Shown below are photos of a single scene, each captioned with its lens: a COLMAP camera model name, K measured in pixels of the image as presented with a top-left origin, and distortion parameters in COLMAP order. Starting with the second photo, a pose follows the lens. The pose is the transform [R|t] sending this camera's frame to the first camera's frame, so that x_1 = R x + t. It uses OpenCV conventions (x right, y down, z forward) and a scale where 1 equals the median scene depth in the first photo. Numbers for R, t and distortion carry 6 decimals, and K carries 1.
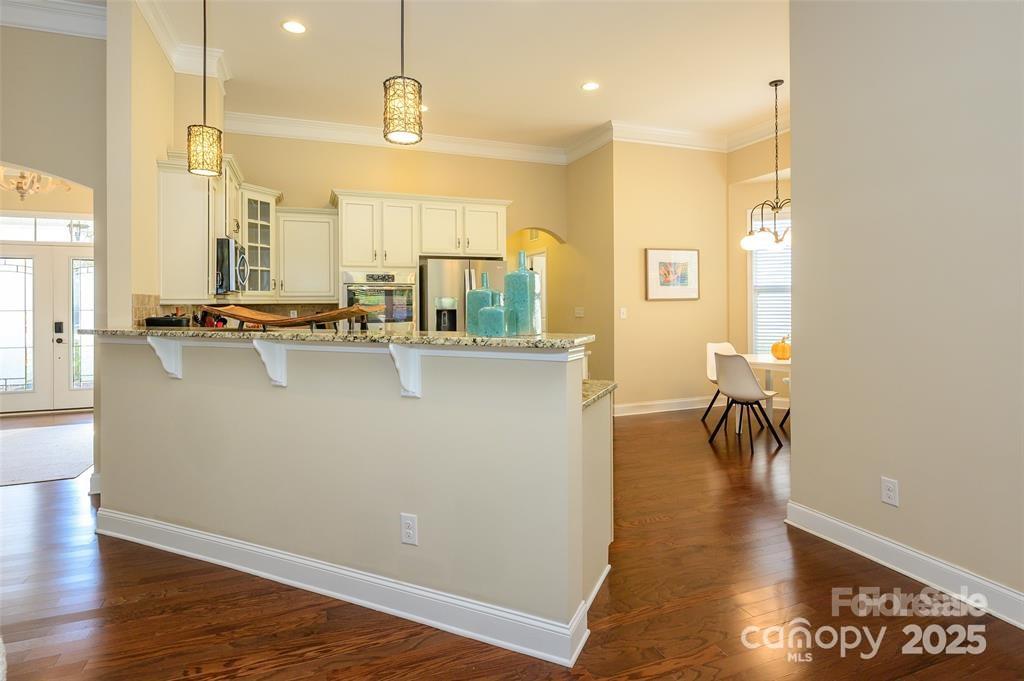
lens RADIAL K [[527.7, 0, 514.3], [0, 527.7, 304.6], [0, 0, 1]] dist [0.000033, -0.000011]
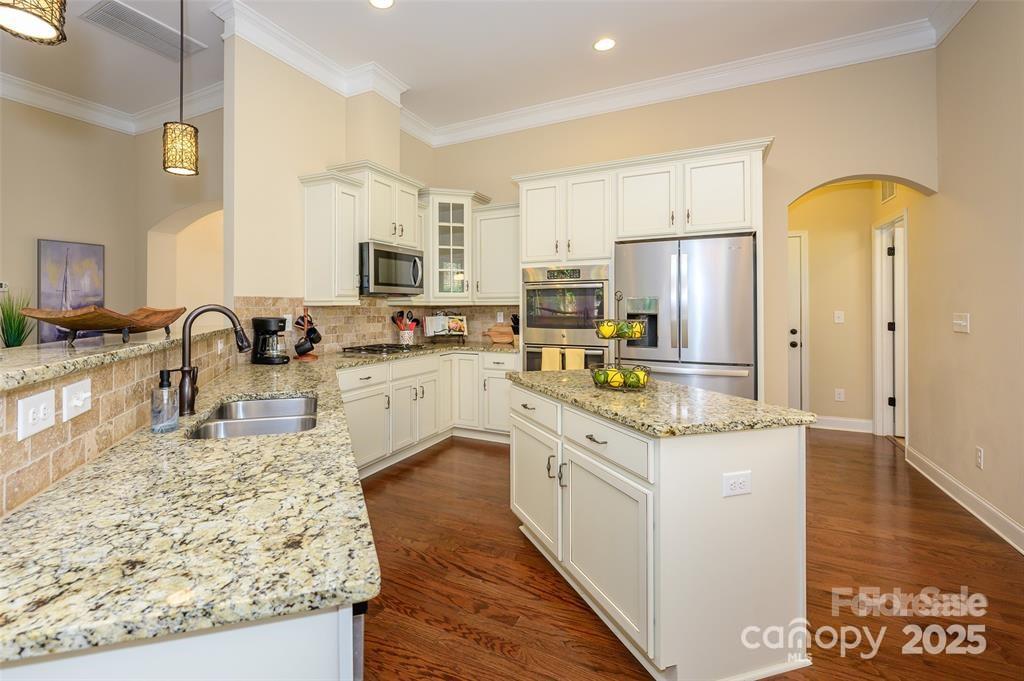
lens RADIAL K [[456.1, 0, 456.8], [0, 456.1, 306.9], [0, 0, 1]] dist [0.000591, 0.000189]
pose [[0.639882, 0.004740, -0.768458, 0.186526], [-0.002878, 0.999989, 0.003771, -0.001890], [0.768467, -0.000201, 0.639889, 0.427540]]
